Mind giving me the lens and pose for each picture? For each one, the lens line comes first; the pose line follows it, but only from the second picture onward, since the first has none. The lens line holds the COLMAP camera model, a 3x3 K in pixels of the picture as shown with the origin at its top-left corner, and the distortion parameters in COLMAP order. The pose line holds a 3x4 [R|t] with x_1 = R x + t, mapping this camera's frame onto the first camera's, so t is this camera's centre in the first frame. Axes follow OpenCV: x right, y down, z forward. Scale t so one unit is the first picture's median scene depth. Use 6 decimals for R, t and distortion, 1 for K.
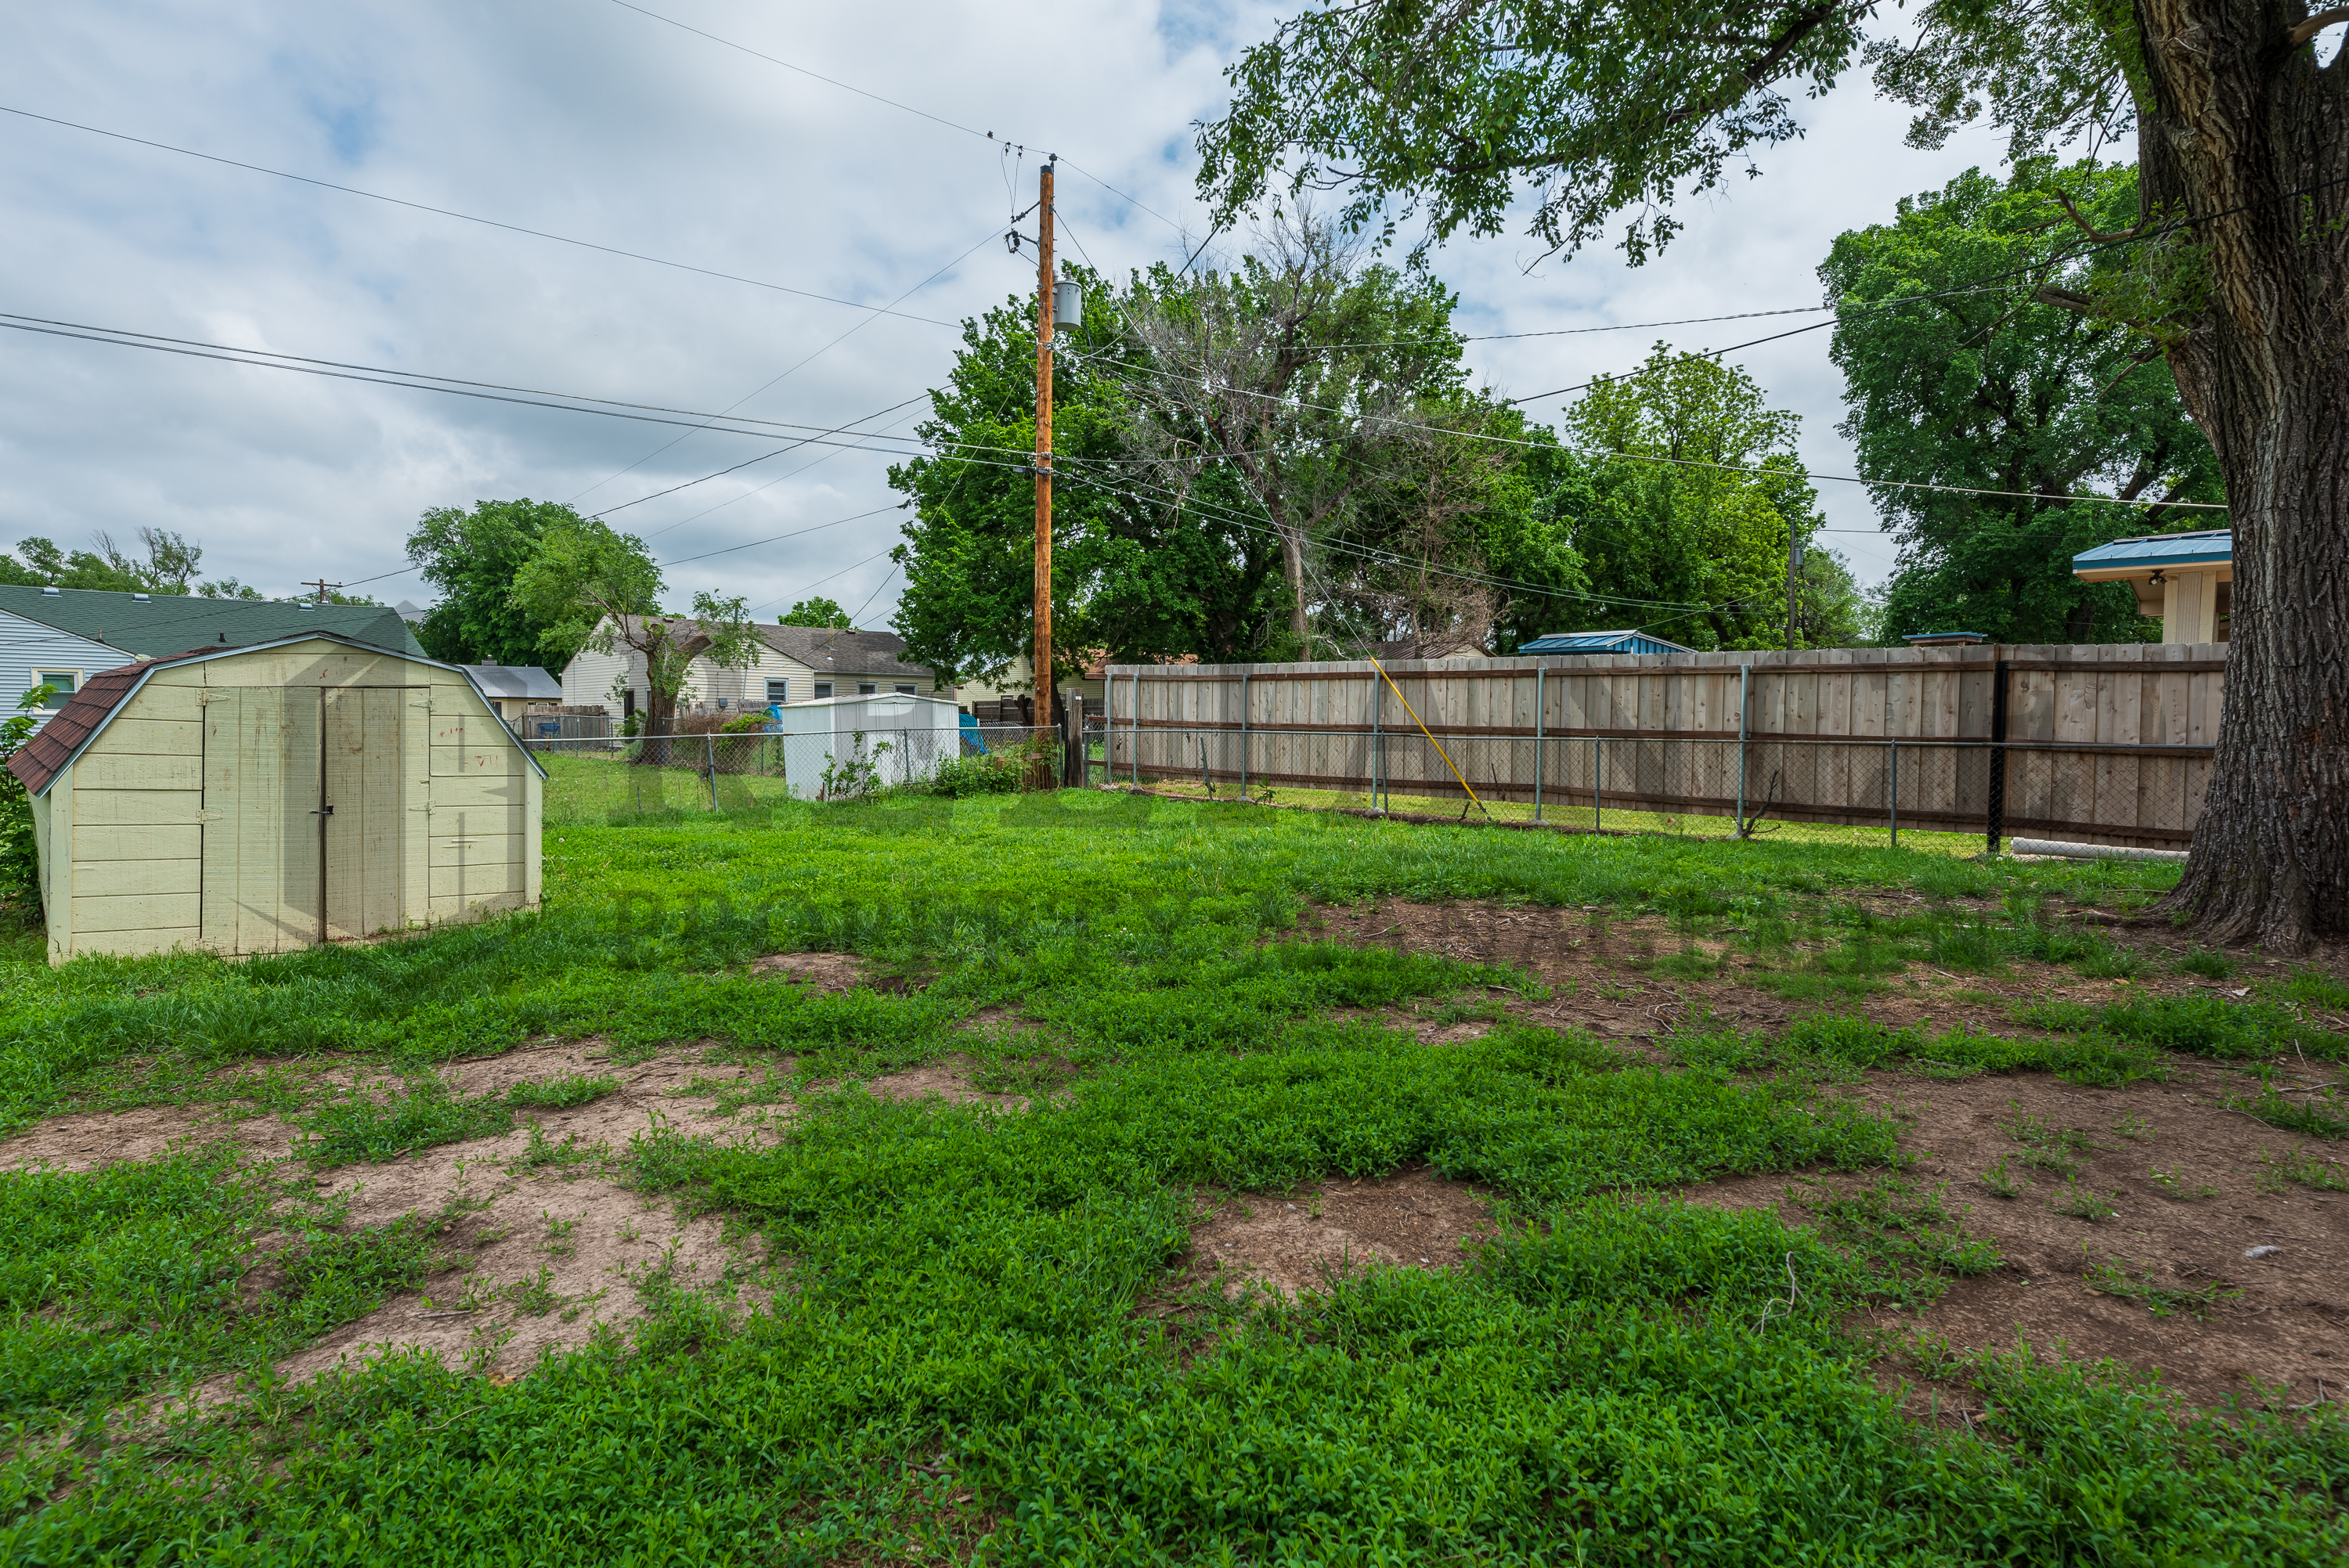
lens RADIAL K [[1287.3, 0, 1176.3], [0, 1287.3, 775.0], [0, 0, 1]] dist [-0.000657, -0.000228]
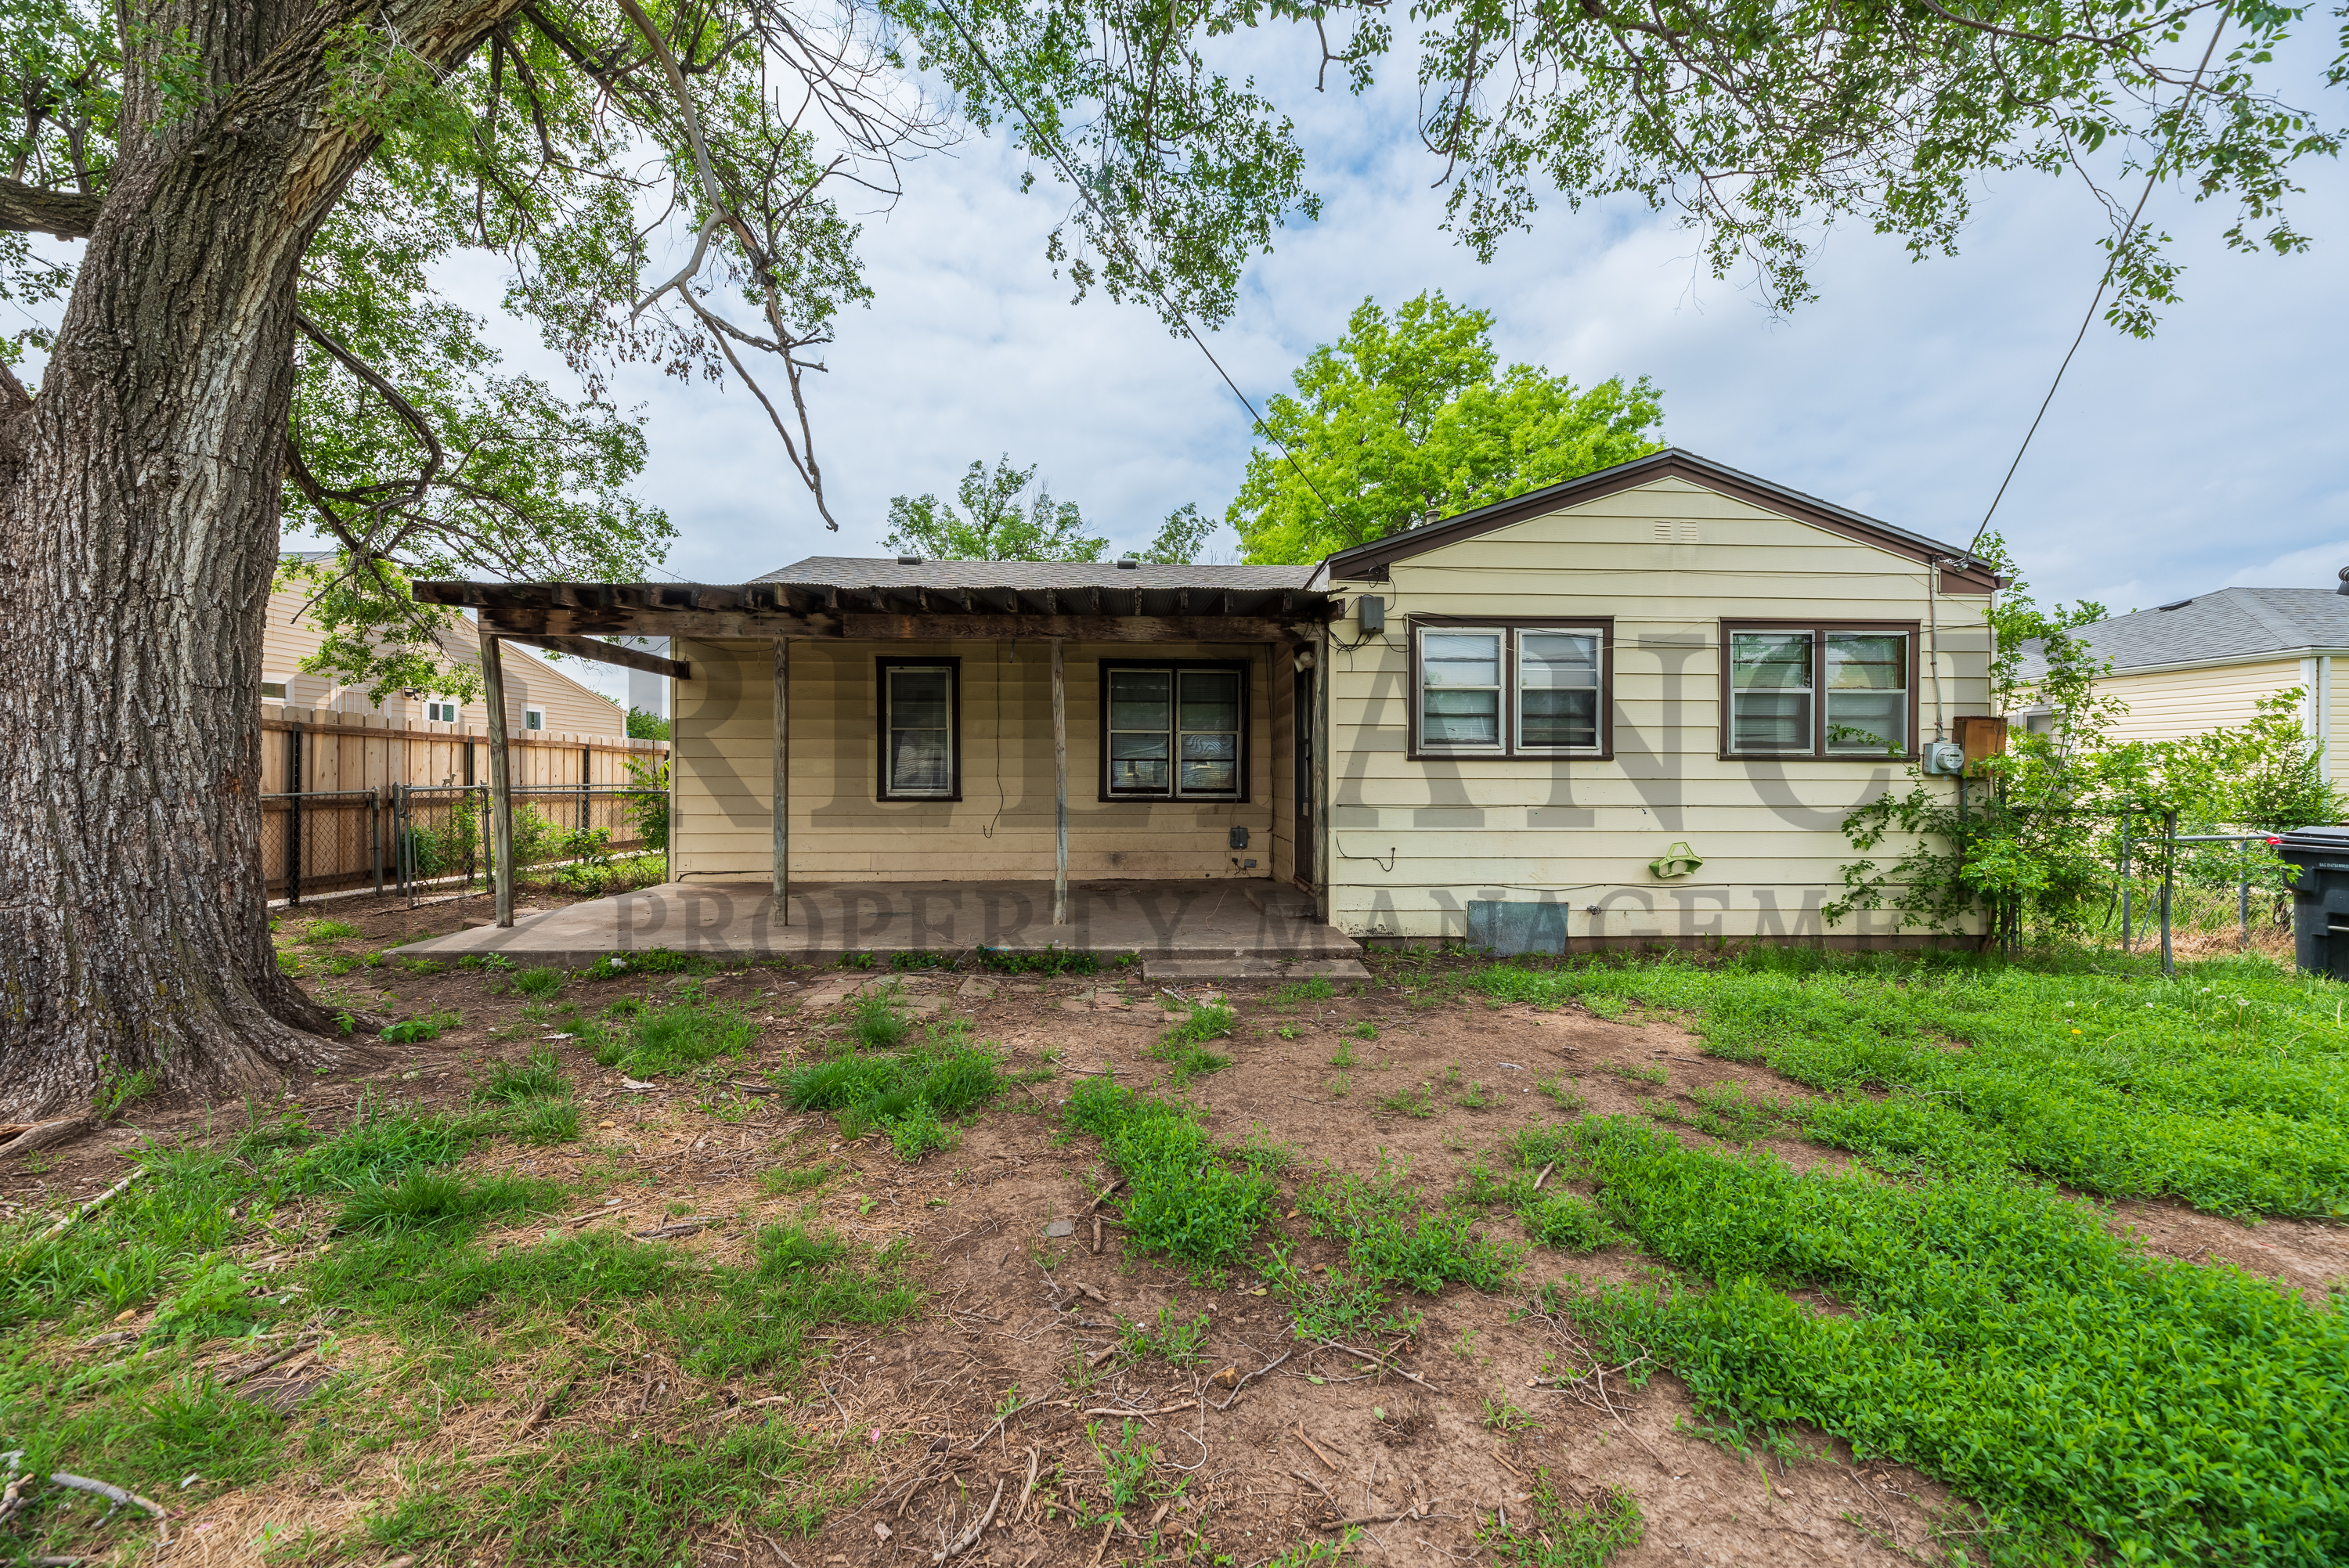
lens RADIAL K [[960.4, 0, 1173.6], [0, 960.4, 781.4], [0, 0, 1]] dist [0.000548, 0.000040]
pose [[-0.722130, -0.009441, 0.691693, 0.022960], [0.023533, 0.998993, 0.038204, -0.008040], [-0.691357, 0.043866, -0.721181, 0.203097]]
